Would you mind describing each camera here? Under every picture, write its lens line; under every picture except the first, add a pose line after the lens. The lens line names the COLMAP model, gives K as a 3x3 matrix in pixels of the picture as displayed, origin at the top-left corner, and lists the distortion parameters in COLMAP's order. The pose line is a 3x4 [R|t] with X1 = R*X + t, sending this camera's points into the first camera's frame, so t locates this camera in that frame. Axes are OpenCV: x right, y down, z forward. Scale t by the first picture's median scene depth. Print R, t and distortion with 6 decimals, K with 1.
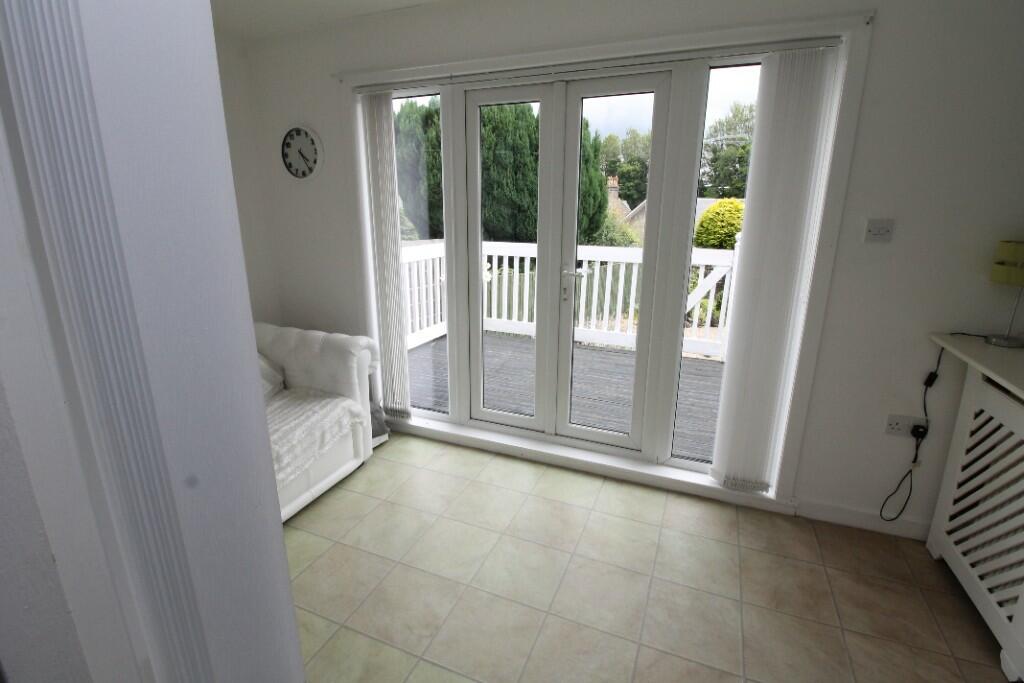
lens RADIAL K [[475.9, 0, 512.7], [0, 475.9, 329.8], [0, 0, 1]] dist [-0.001007, -0.013563]
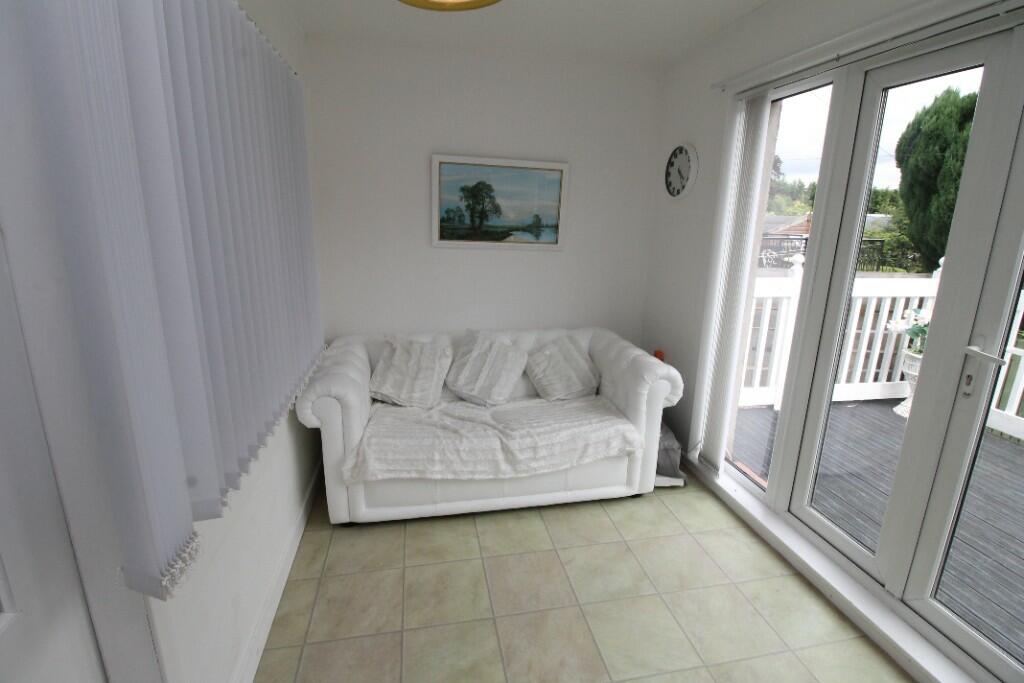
lens RADIAL K [[475.9, 0, 512.7], [0, 475.9, 329.8], [0, 0, 1]] dist [-0.001007, -0.013563]
pose [[0.557498, 0.200452, -0.805615, 0.263514], [-0.226251, 0.970364, 0.084875, -0.067814], [0.798753, 0.134953, 0.586329, 0.220545]]
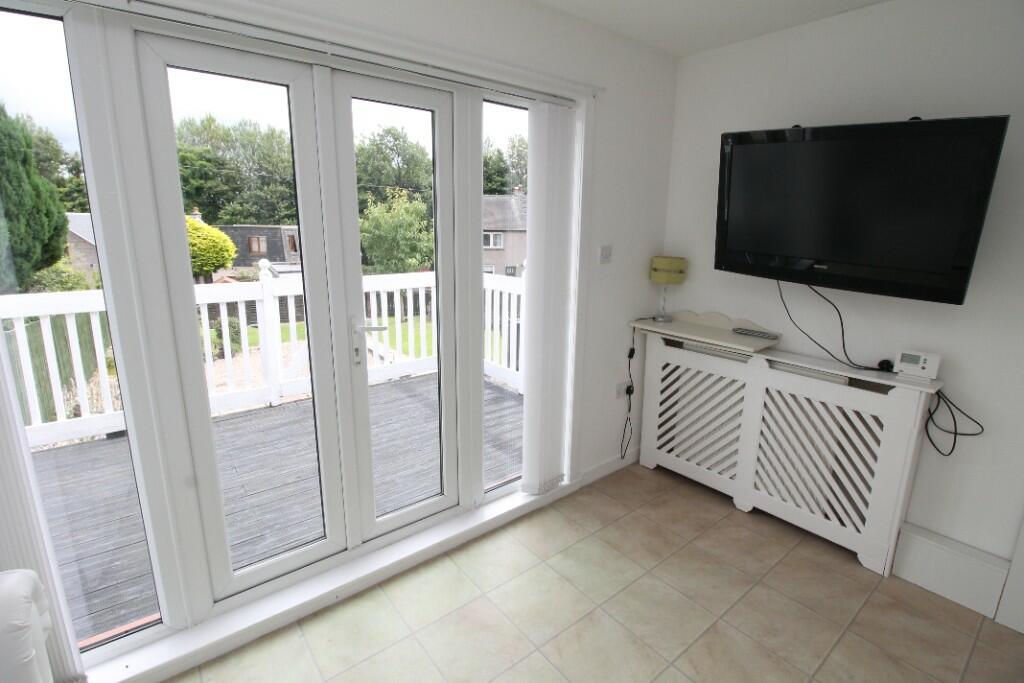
lens RADIAL K [[475.9, 0, 512.7], [0, 475.9, 329.8], [0, 0, 1]] dist [-0.001007, -0.013563]
pose [[0.486854, -0.184008, 0.853882, -0.422456], [0.212294, 0.973174, 0.088672, -0.137122], [-0.847292, 0.138103, 0.512858, 0.433100]]
